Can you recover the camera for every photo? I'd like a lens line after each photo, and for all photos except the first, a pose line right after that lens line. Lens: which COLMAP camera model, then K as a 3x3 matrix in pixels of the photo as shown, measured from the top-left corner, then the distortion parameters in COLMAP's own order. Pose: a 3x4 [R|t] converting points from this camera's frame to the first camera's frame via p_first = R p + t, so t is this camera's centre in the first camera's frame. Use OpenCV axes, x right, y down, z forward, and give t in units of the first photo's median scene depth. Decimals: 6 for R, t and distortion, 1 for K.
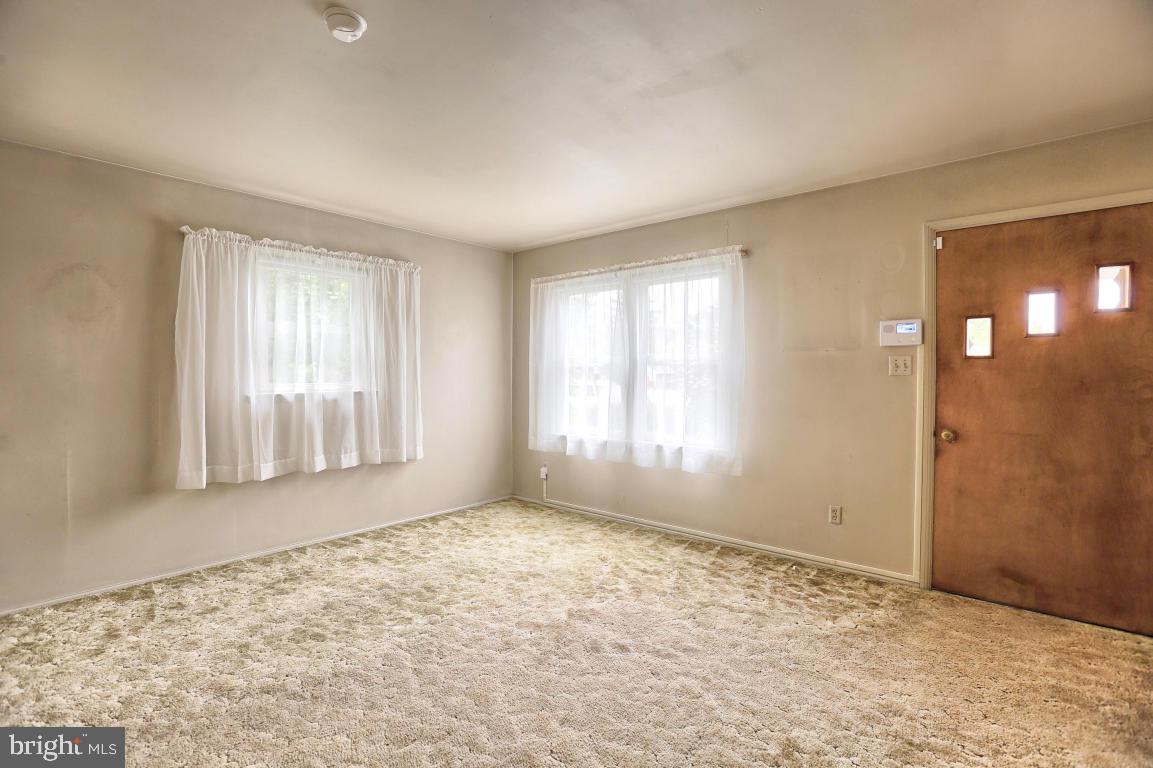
lens RADIAL K [[527.0, 0, 572.0], [0, 527.0, 383.7], [0, 0, 1]] dist [-0.055347, 0.019586]
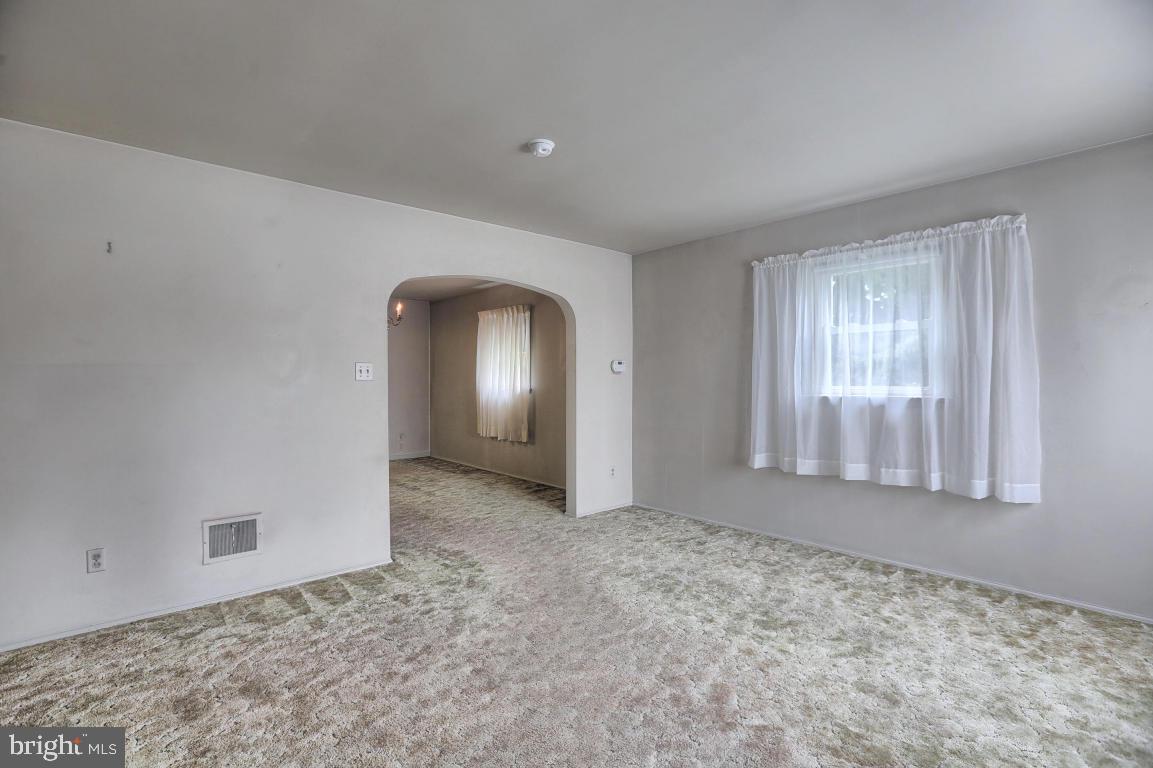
lens RADIAL K [[527.0, 0, 572.0], [0, 527.0, 383.7], [0, 0, 1]] dist [-0.055347, 0.019586]
pose [[-0.132752, 0.010871, -0.991090, 0.509496], [-0.015819, 0.999789, 0.013086, -0.010327], [0.991023, 0.017415, -0.132552, 0.613976]]
